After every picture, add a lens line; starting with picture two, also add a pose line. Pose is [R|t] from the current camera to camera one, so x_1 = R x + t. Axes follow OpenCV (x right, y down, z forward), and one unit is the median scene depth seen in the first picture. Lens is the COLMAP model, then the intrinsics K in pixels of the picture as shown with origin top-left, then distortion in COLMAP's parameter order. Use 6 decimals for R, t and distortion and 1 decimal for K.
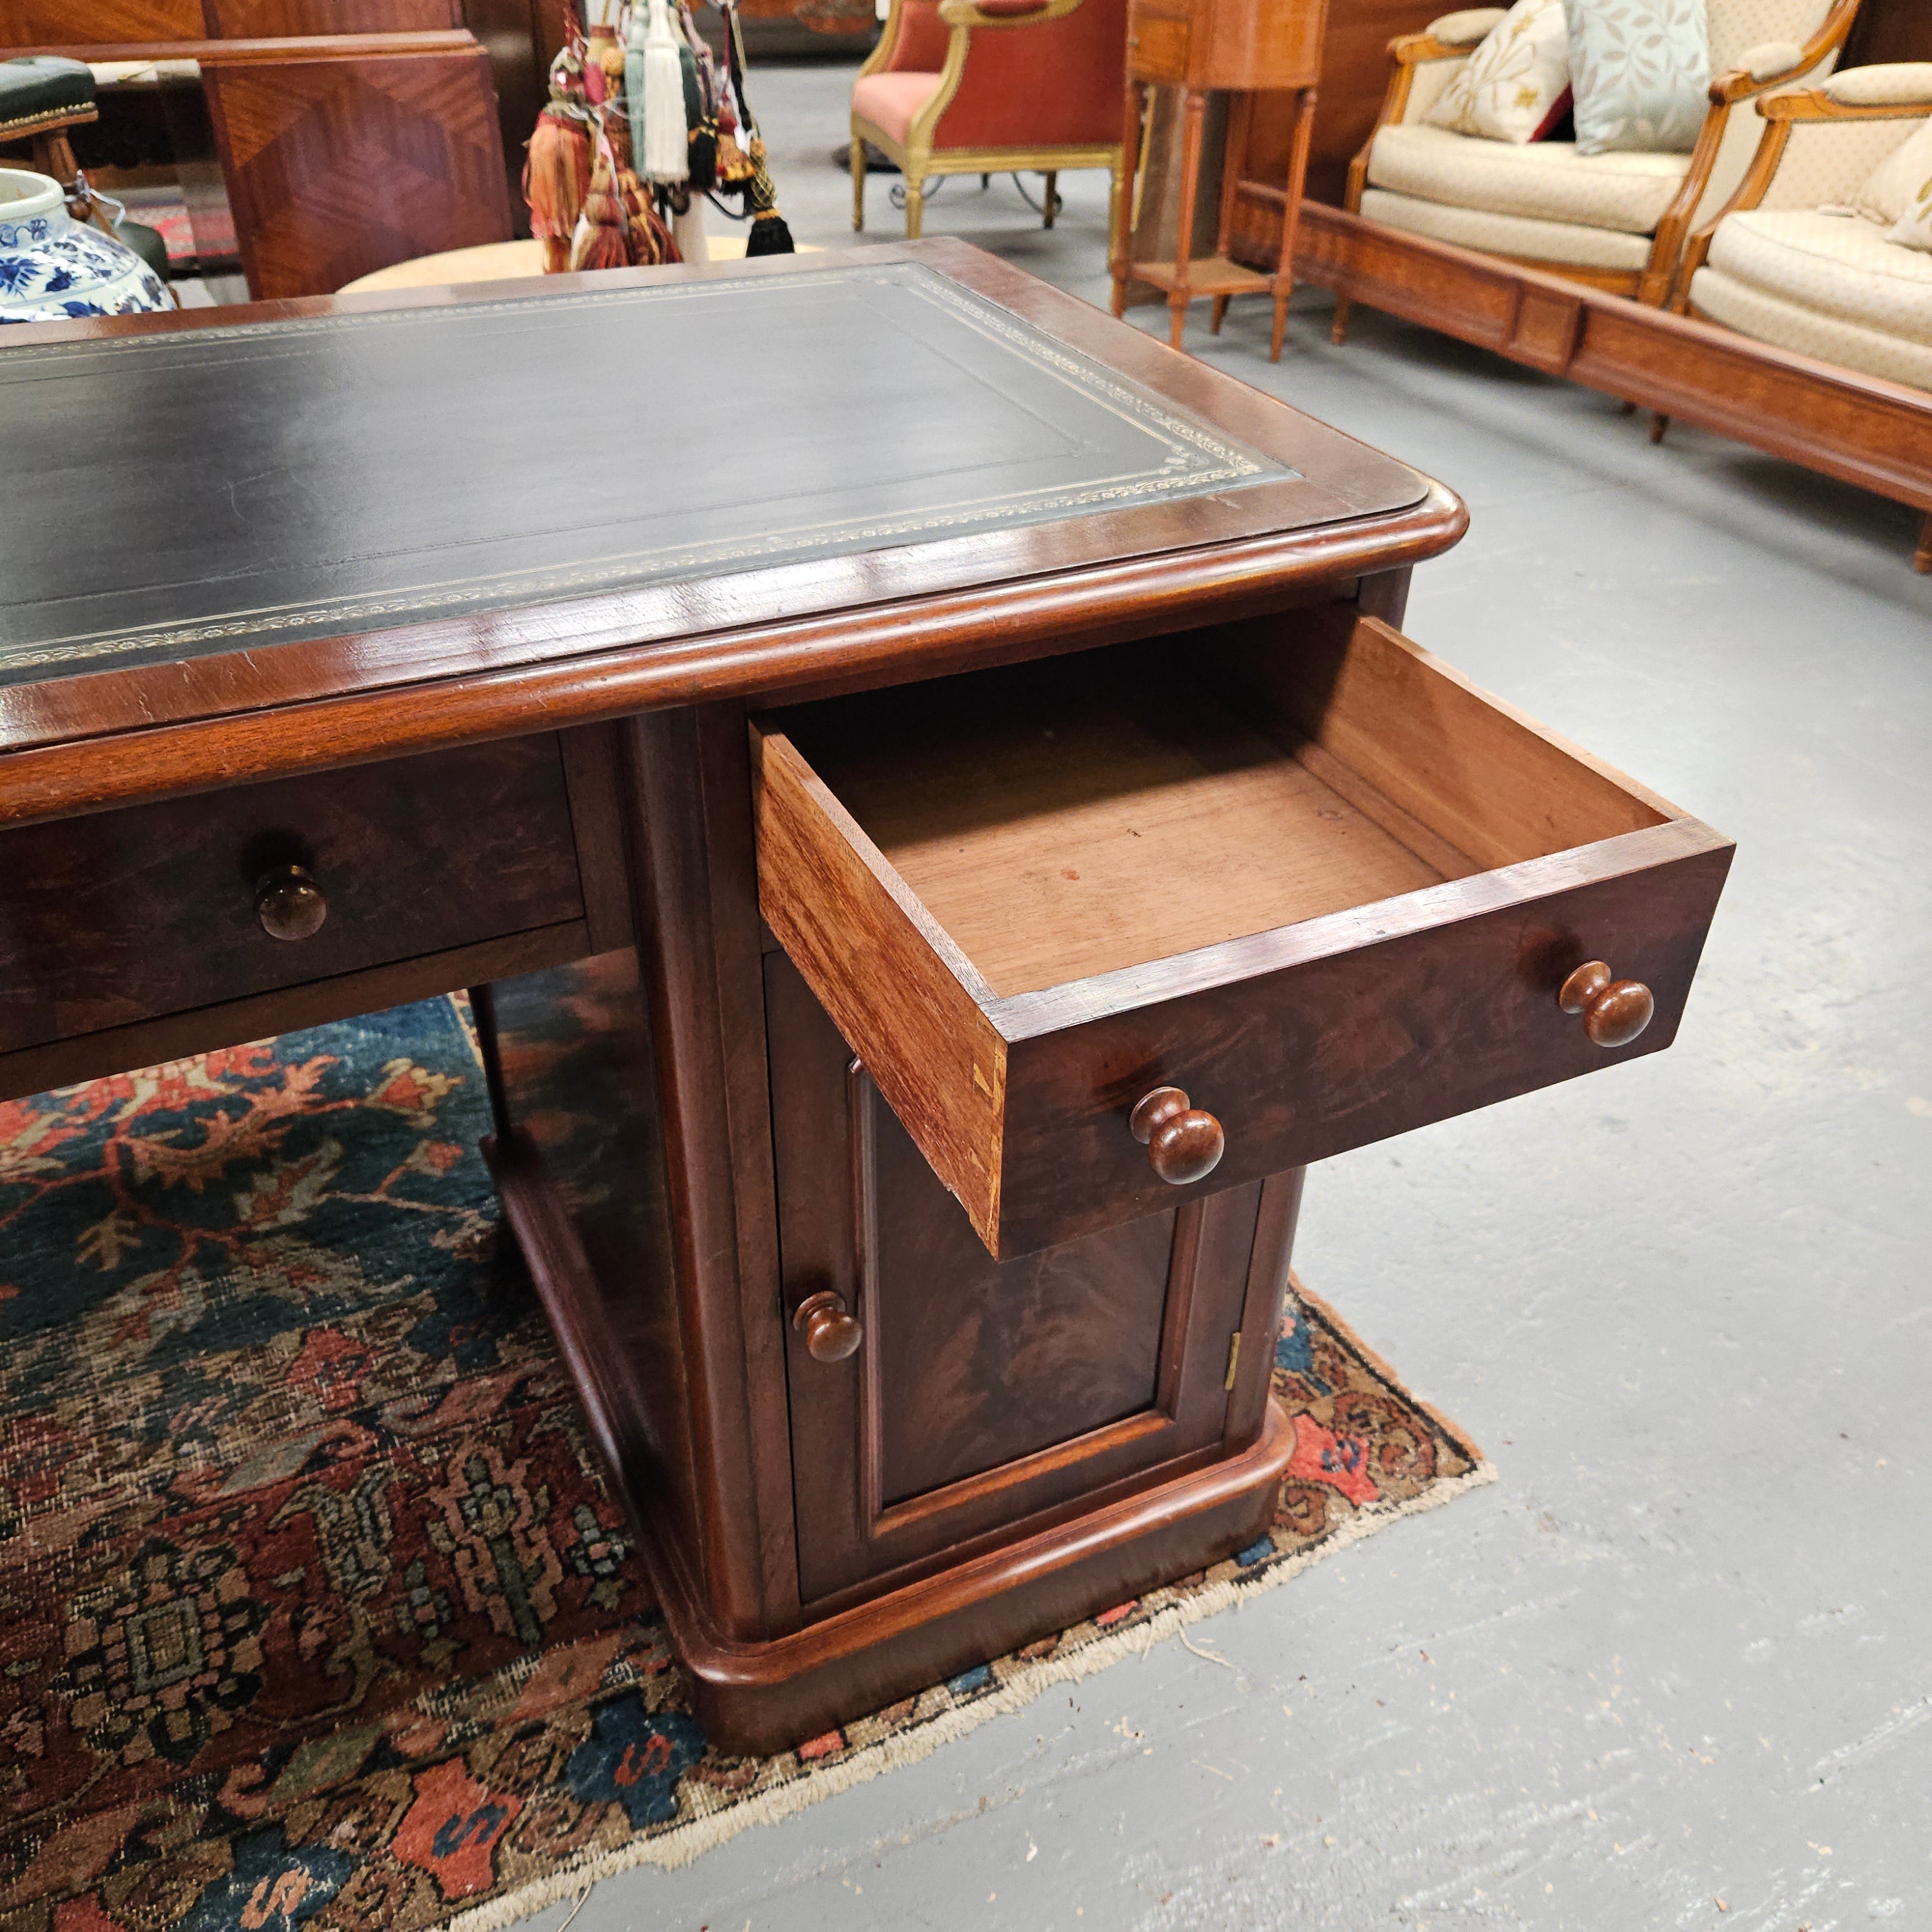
lens RADIAL K [[1728.4, 0, 966.8], [0, 1728.4, 982.7], [0, 0, 1]] dist [0.066852, -0.064203]
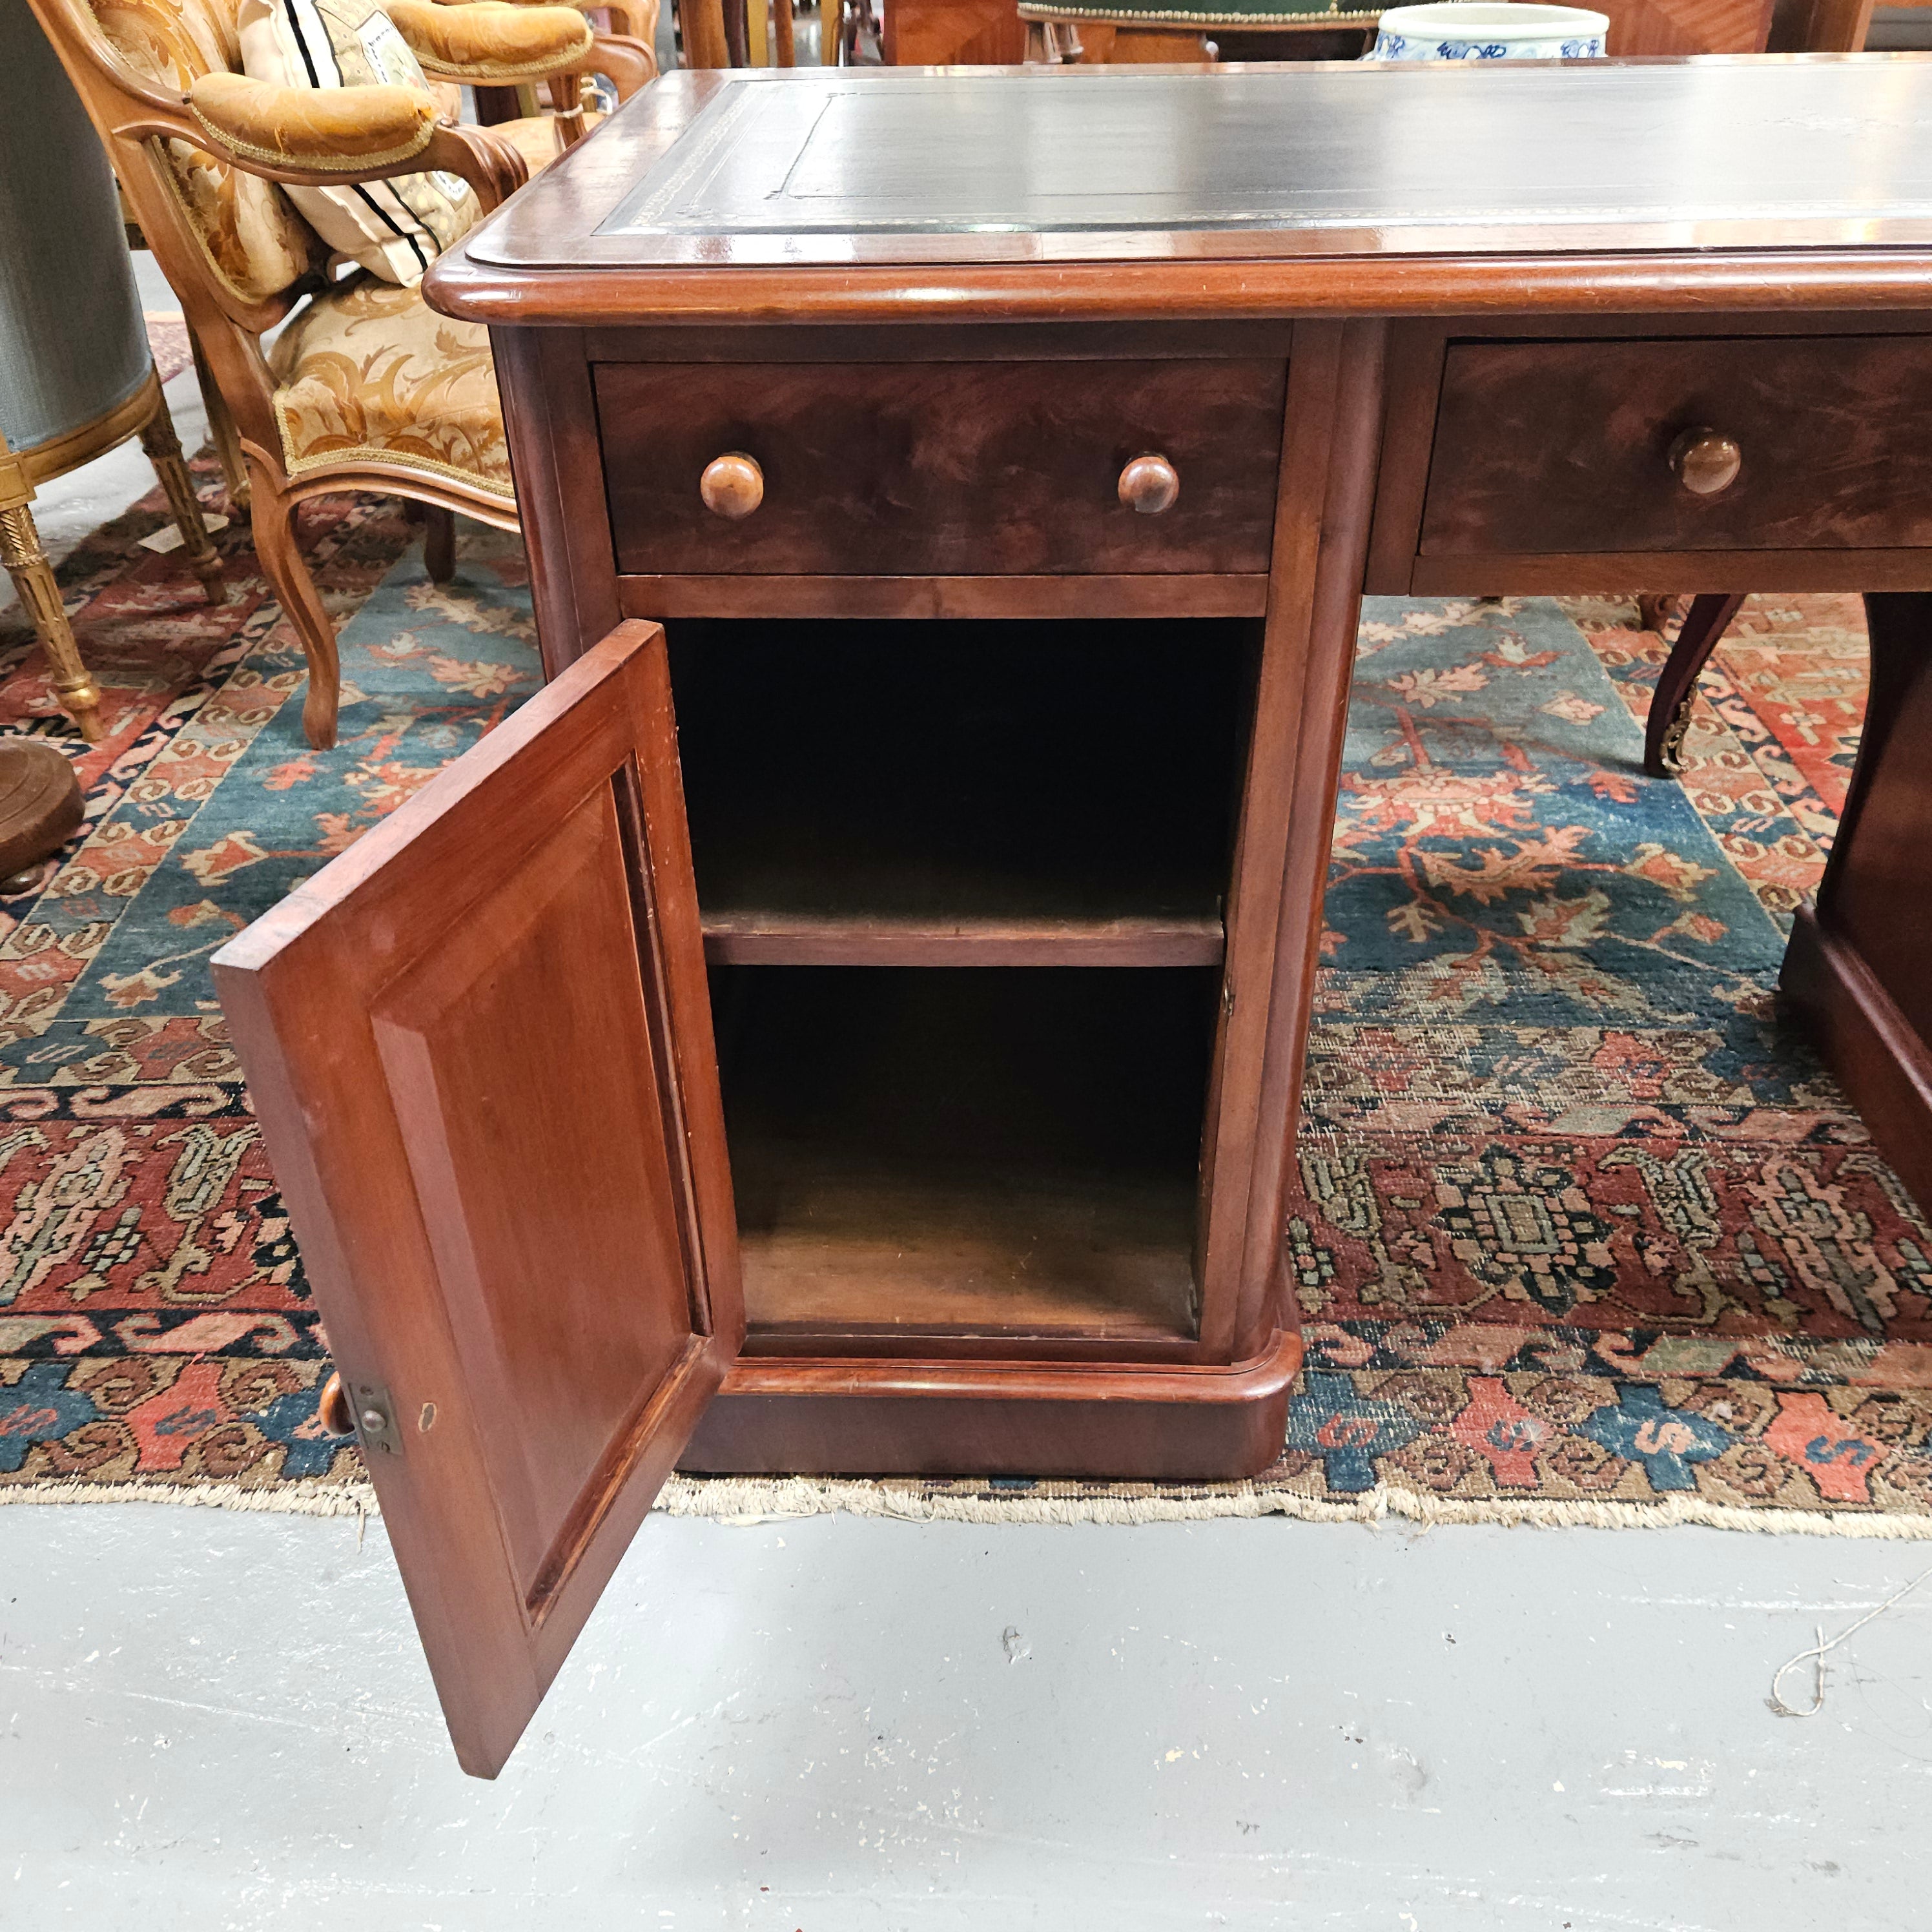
lens RADIAL K [[1728.4, 0, 968.4], [0, 1728.4, 947.5], [0, 0, 1]] dist [0.066852, -0.064203]
pose [[0.885855, 0.237718, -0.398436, -0.352267], [-0.248346, 0.968334, 0.025579, 0.251973], [0.391900, 0.076291, 0.916839, -0.196801]]
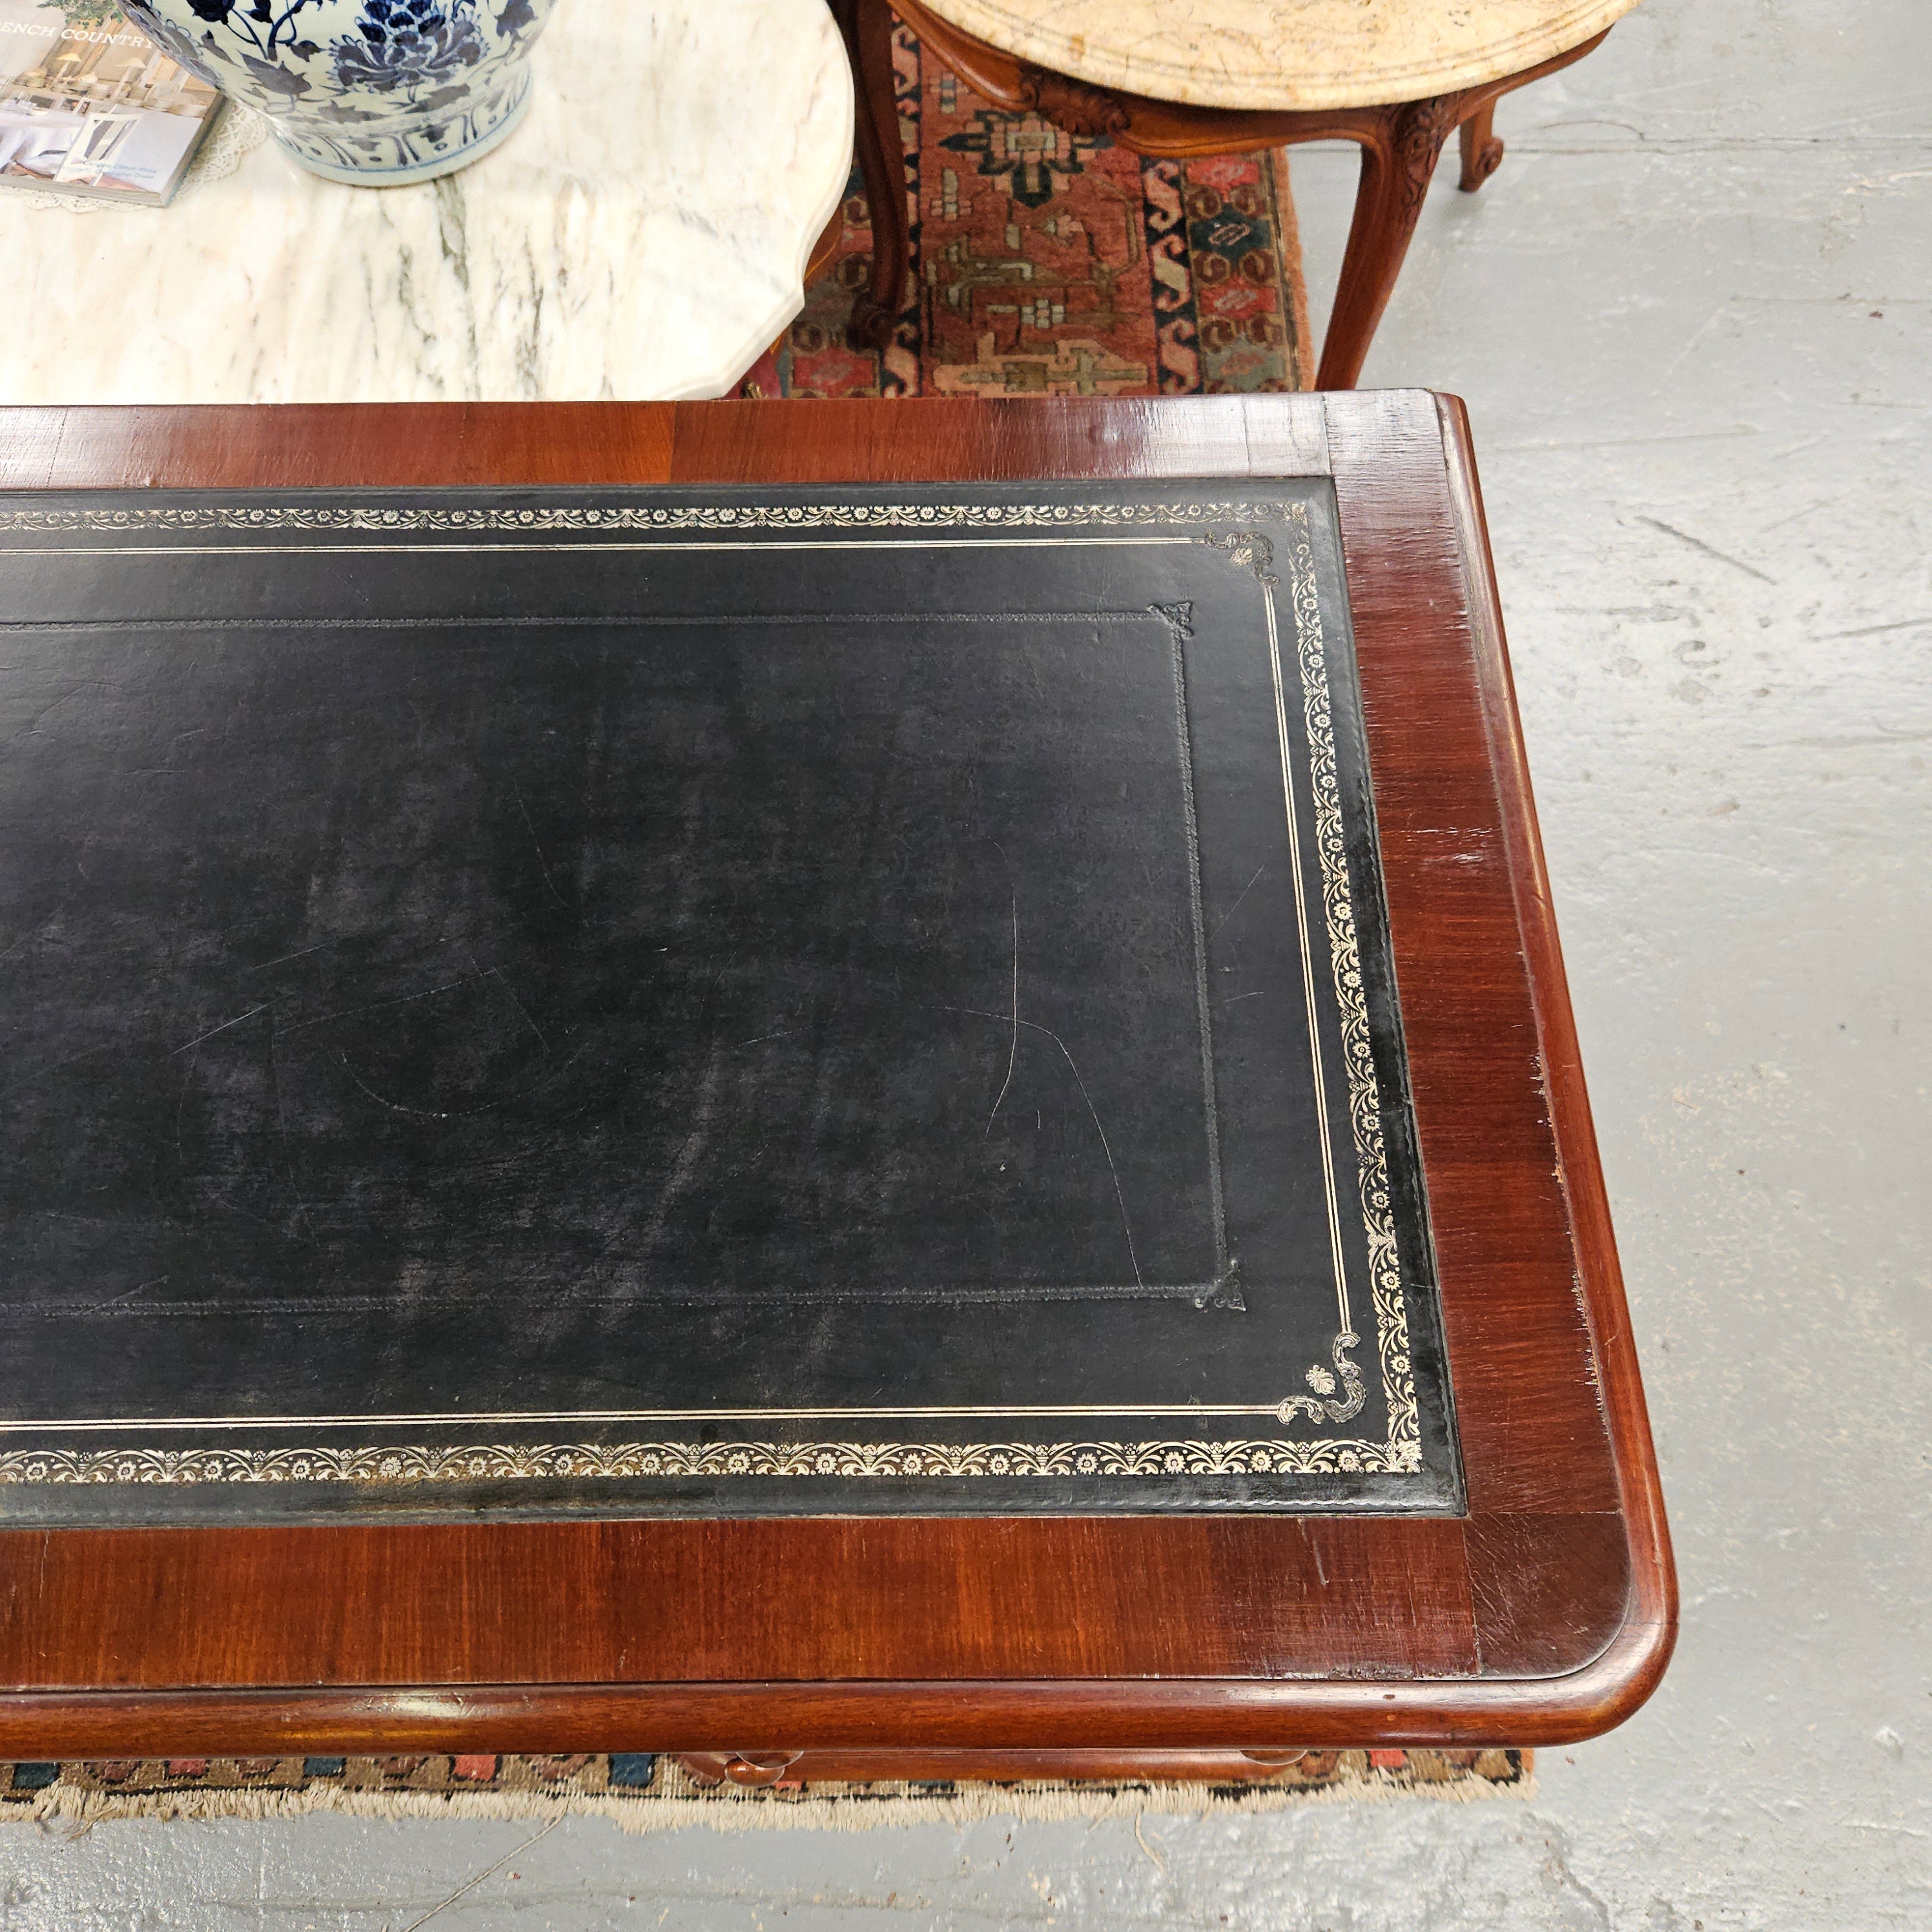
lens RADIAL K [[1728.4, 0, 953.6], [0, 1728.4, 955.4], [0, 0, 1]] dist [0.066852, -0.064203]
pose [[0.904850, 0.372851, -0.205497, 0.044923], [-0.229877, 0.834173, 0.501311, -0.540221], [0.358334, -0.406372, 0.840511, 0.284525]]
